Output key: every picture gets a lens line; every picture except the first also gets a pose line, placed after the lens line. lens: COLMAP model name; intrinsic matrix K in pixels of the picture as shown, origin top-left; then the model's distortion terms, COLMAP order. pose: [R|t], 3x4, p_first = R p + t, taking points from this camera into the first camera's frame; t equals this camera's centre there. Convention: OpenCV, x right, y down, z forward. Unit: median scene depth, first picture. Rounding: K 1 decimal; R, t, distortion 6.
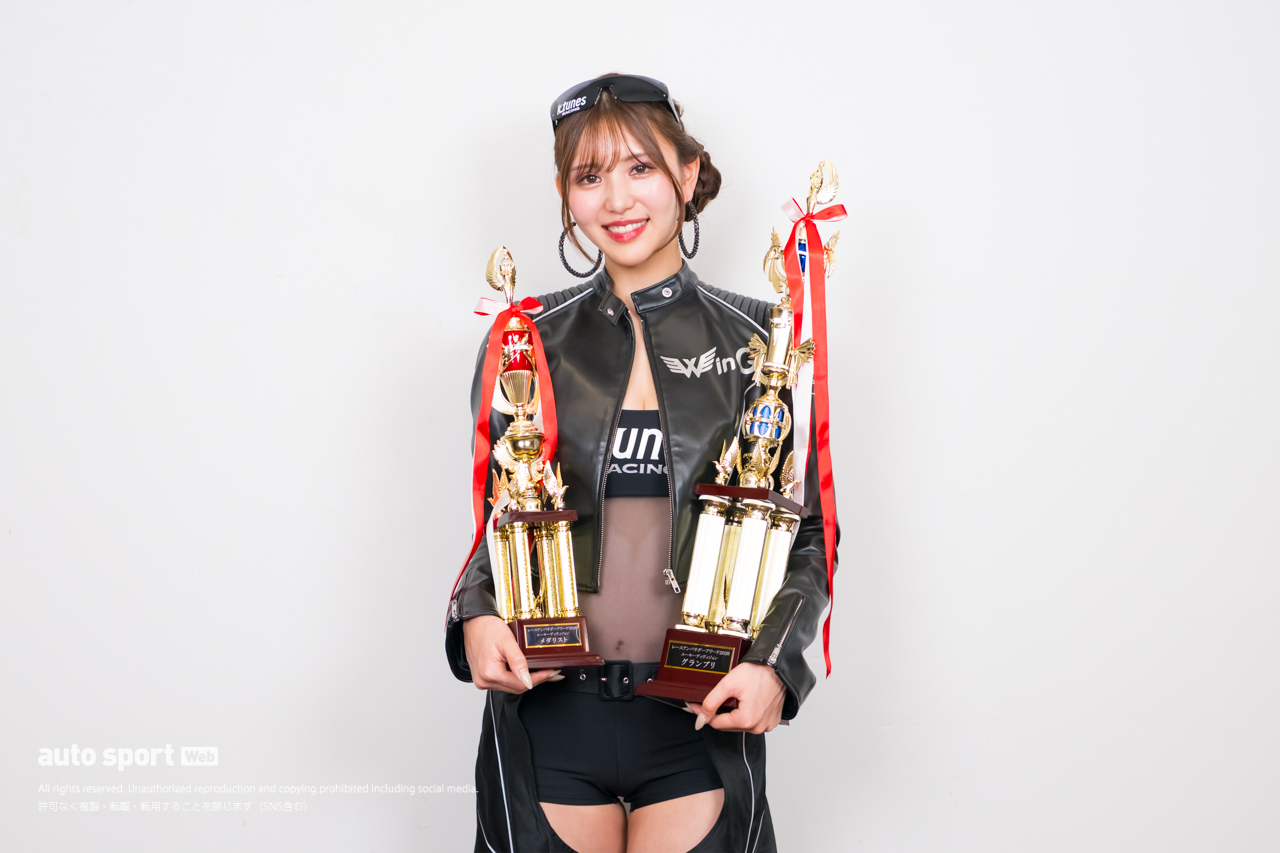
lens RADIAL K [[2554.3, 0, 640.0], [0, 2554.3, 426.5], [0, 0, 1]] dist [0.821233, -0.007439]
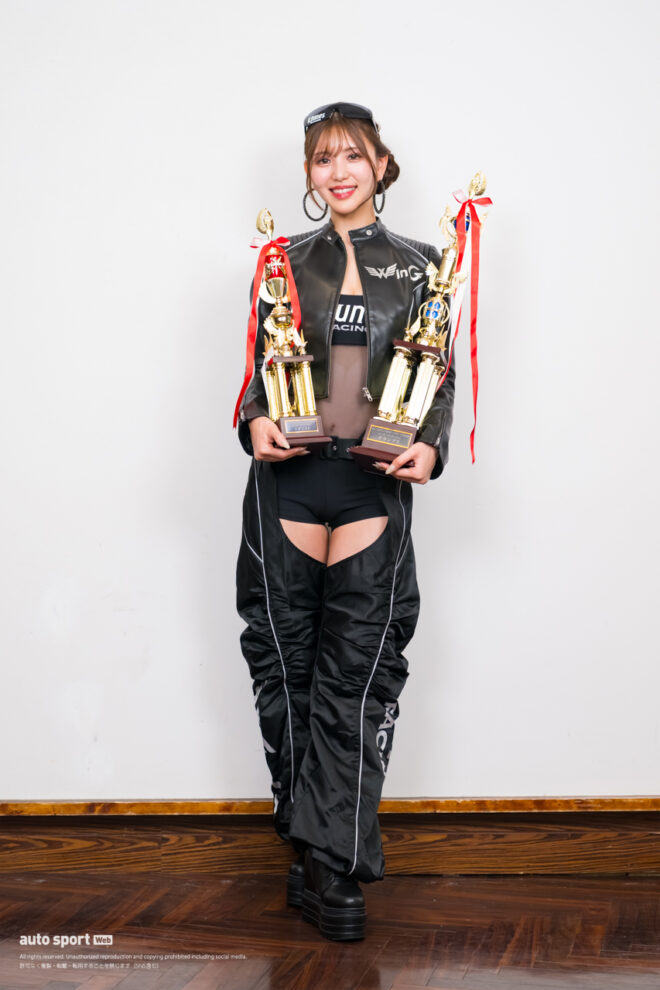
lens RADIAL K [[1975.0, 0, 330.0], [0, 1975.0, 495.0], [0, 0, 1]] dist [-0.013715, -0.042502]
pose [[0.999963, 0.005958, -0.006188, -0.004868], [-0.005545, 0.997891, 0.064678, 0.039078], [0.006560, -0.064642, 0.997887, -0.314923]]
